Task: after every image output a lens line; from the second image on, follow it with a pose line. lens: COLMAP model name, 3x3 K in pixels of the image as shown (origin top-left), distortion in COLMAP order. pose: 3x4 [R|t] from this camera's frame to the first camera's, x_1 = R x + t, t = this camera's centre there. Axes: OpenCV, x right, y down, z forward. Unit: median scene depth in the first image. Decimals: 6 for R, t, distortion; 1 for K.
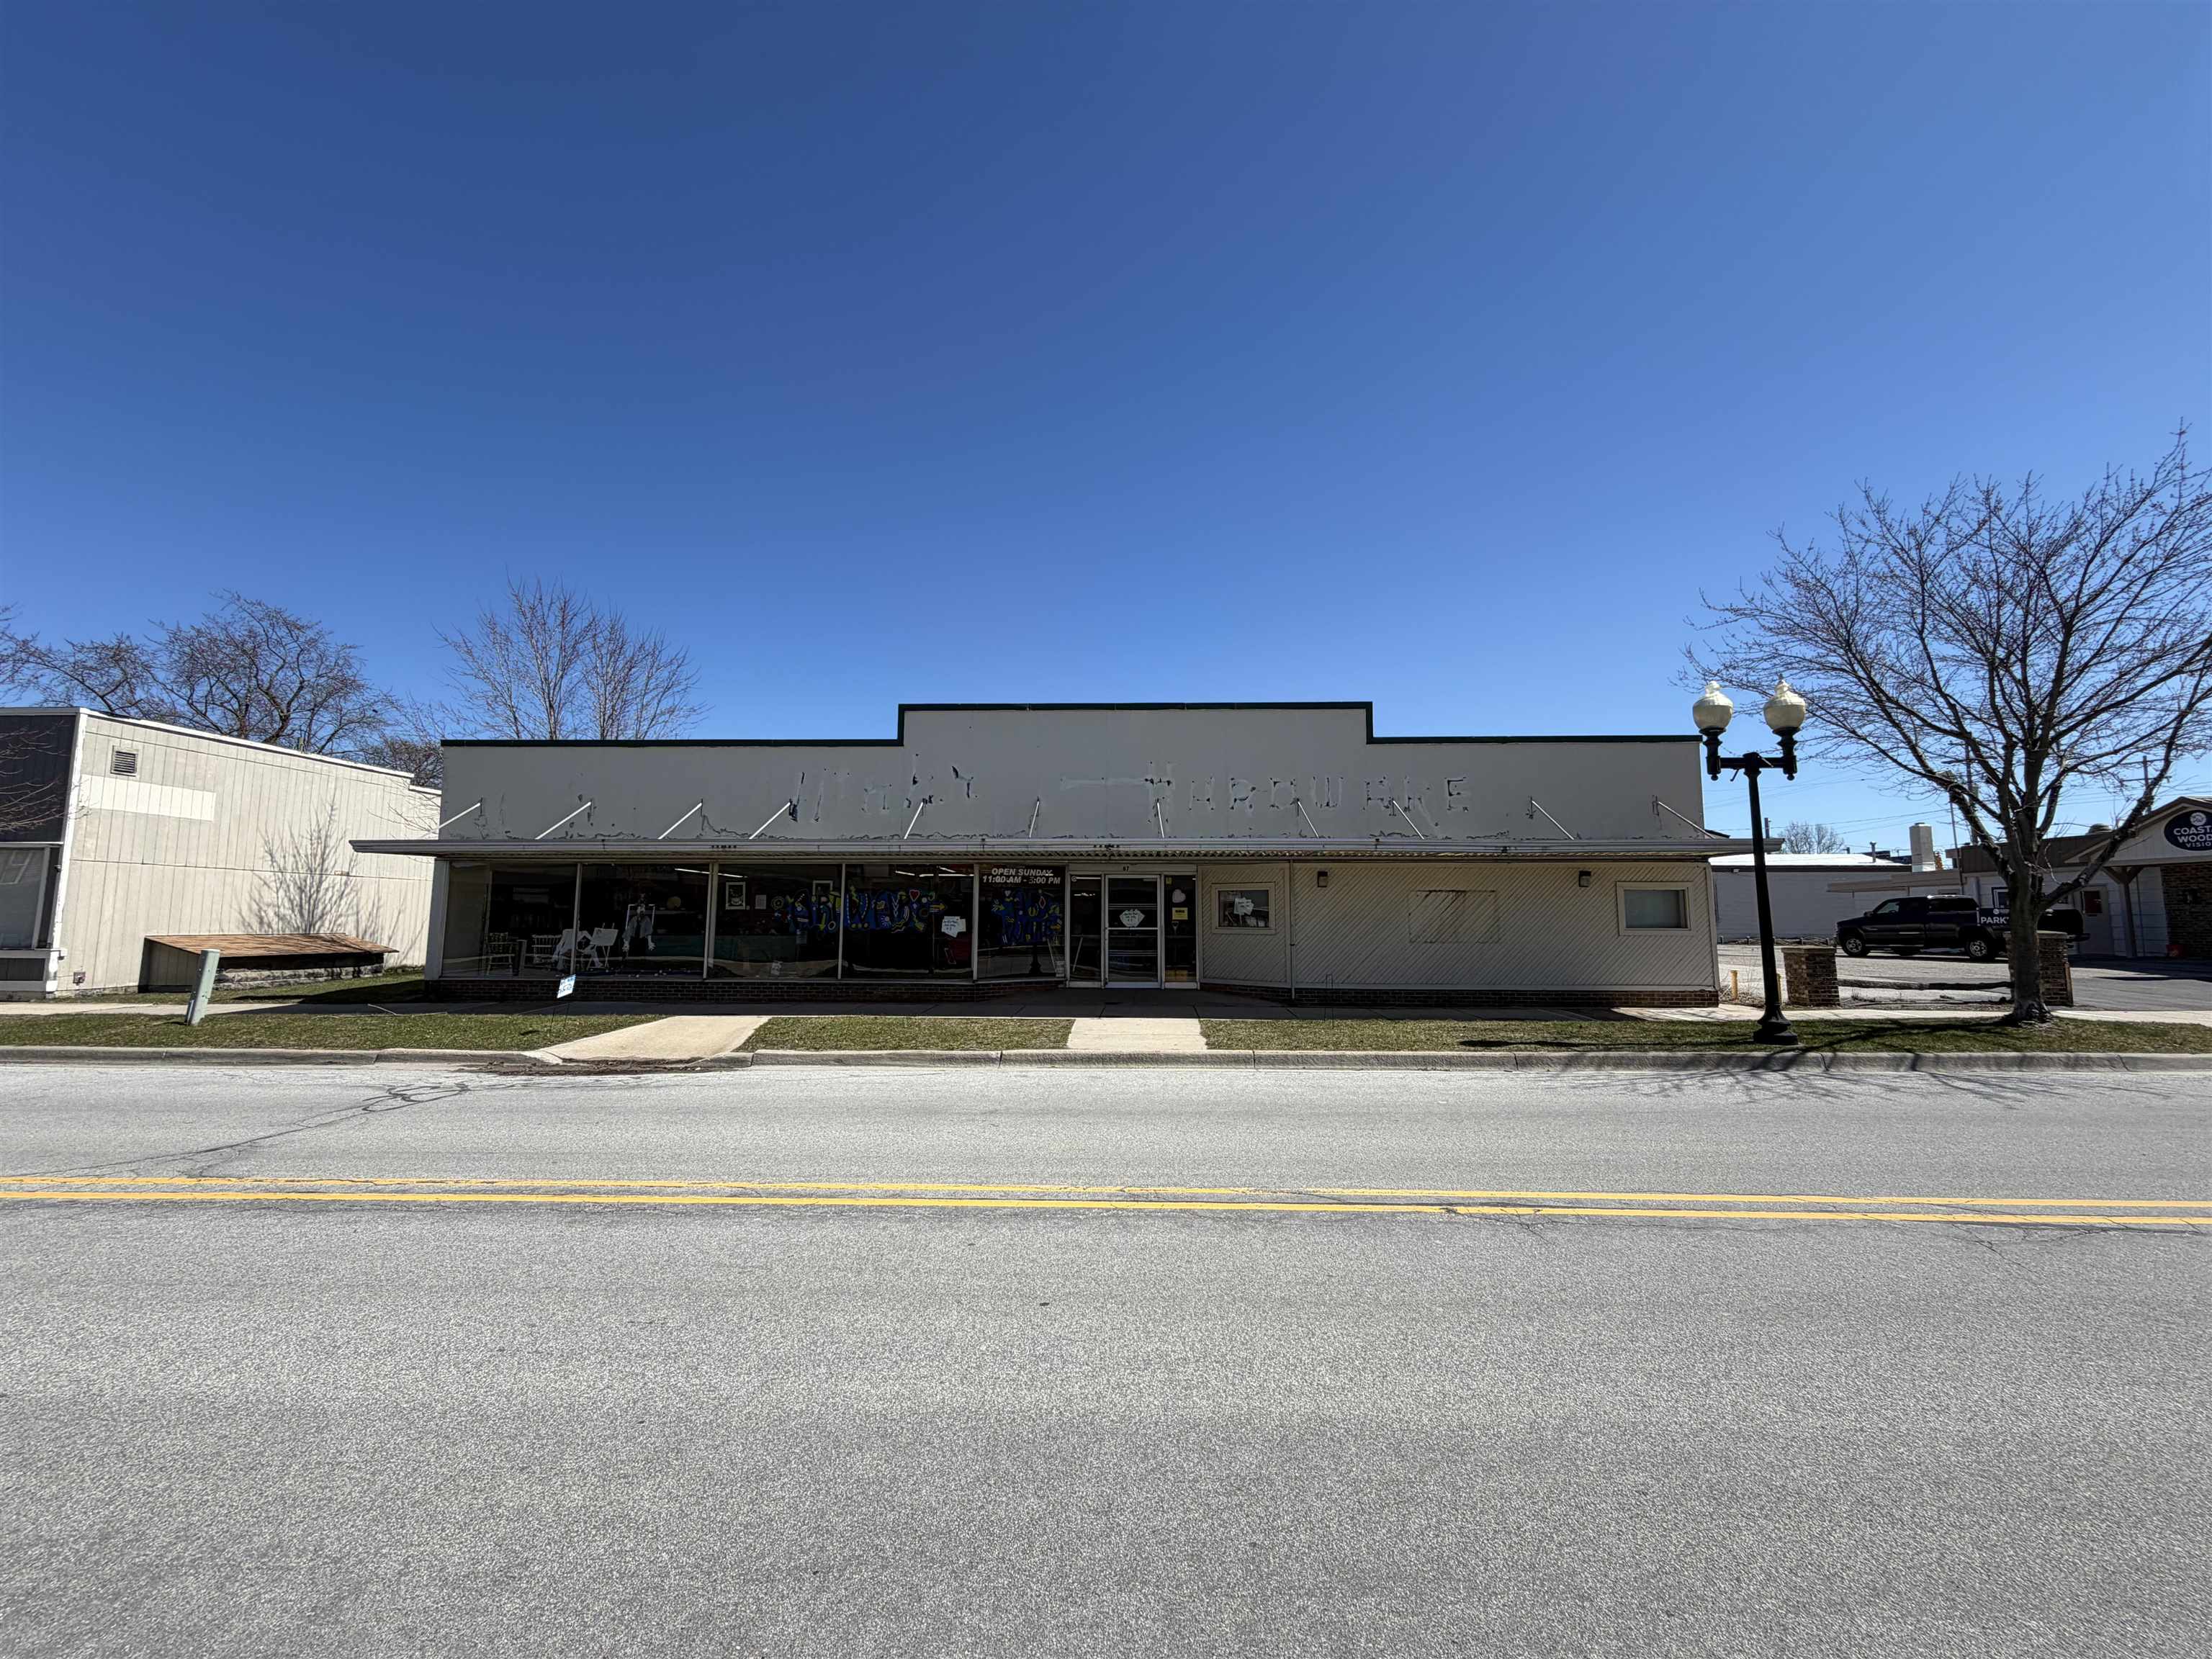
lens RADIAL K [[878.9, 0, 1112.6], [0, 878.9, 830.4], [0, 0, 1]] dist [-0.001255, -0.000081]
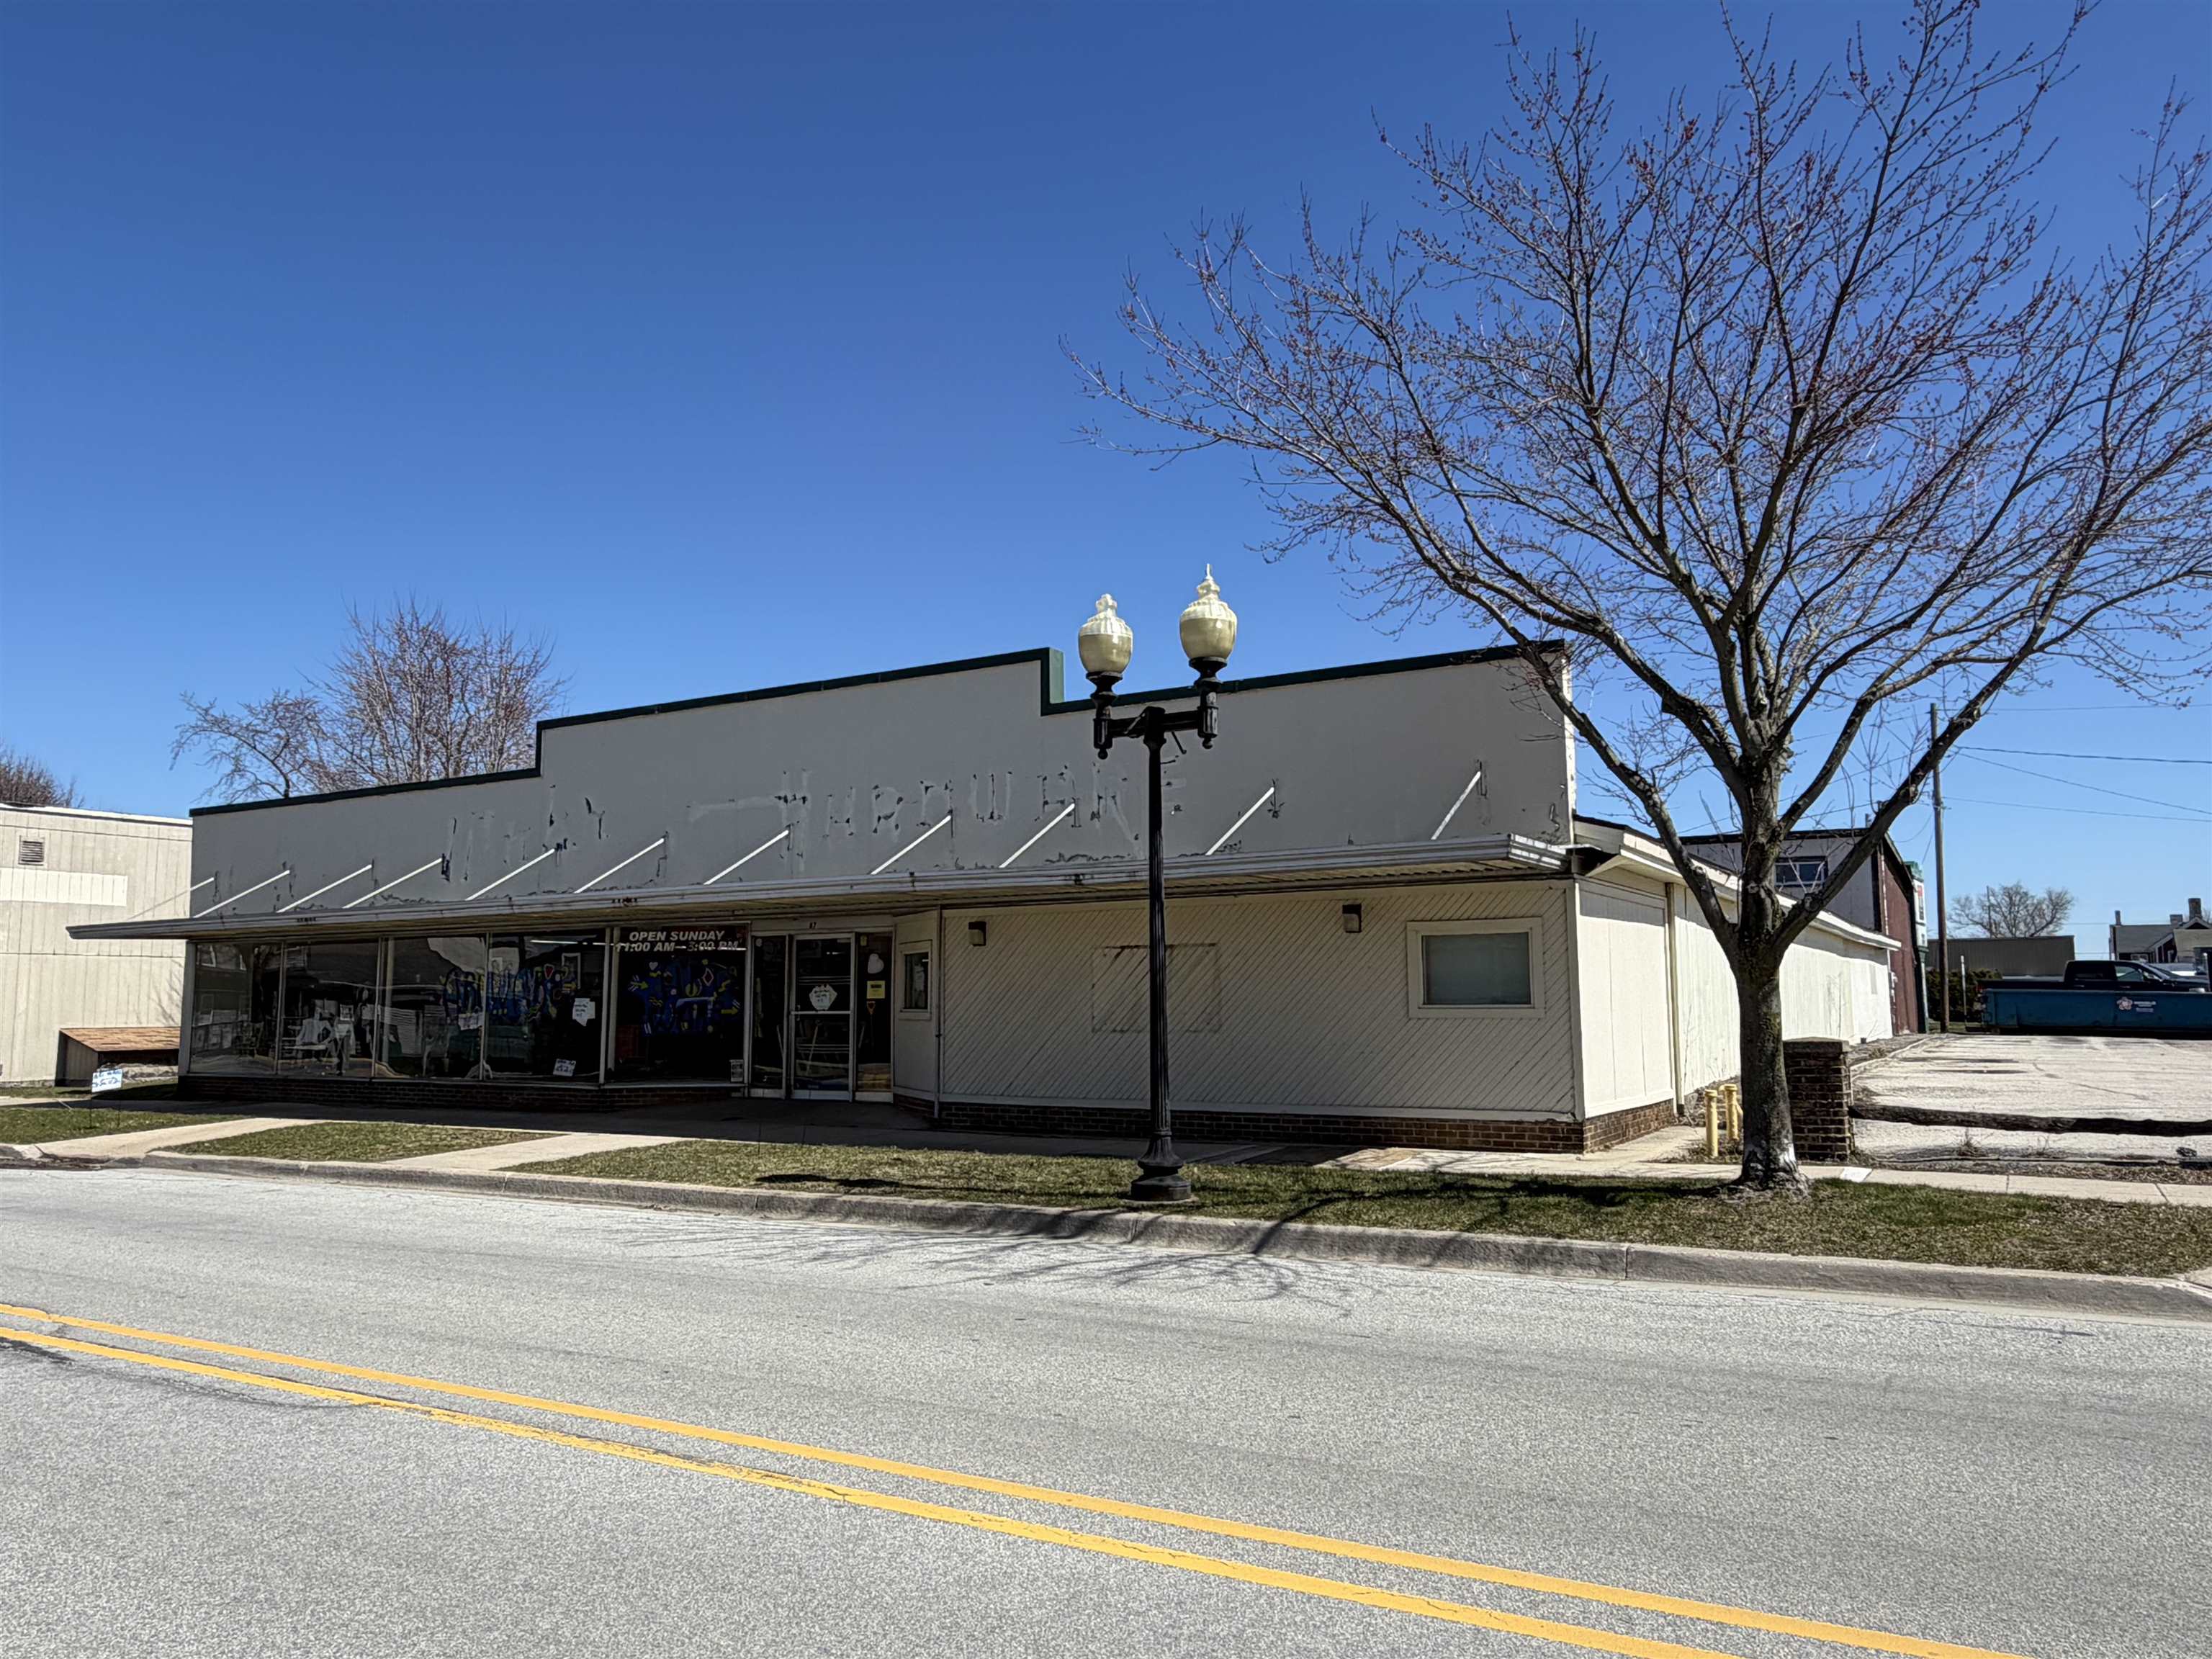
lens RADIAL K [[1541.8, 0, 1107.6], [0, 1541.8, 826.7], [0, 0, 1]] dist [0.001144, 0.004633]
pose [[0.879867, -0.064623, -0.470805, 0.819136], [0.059264, 0.997898, -0.026215, 0.012246], [0.471510, -0.004836, 0.881848, 0.047846]]
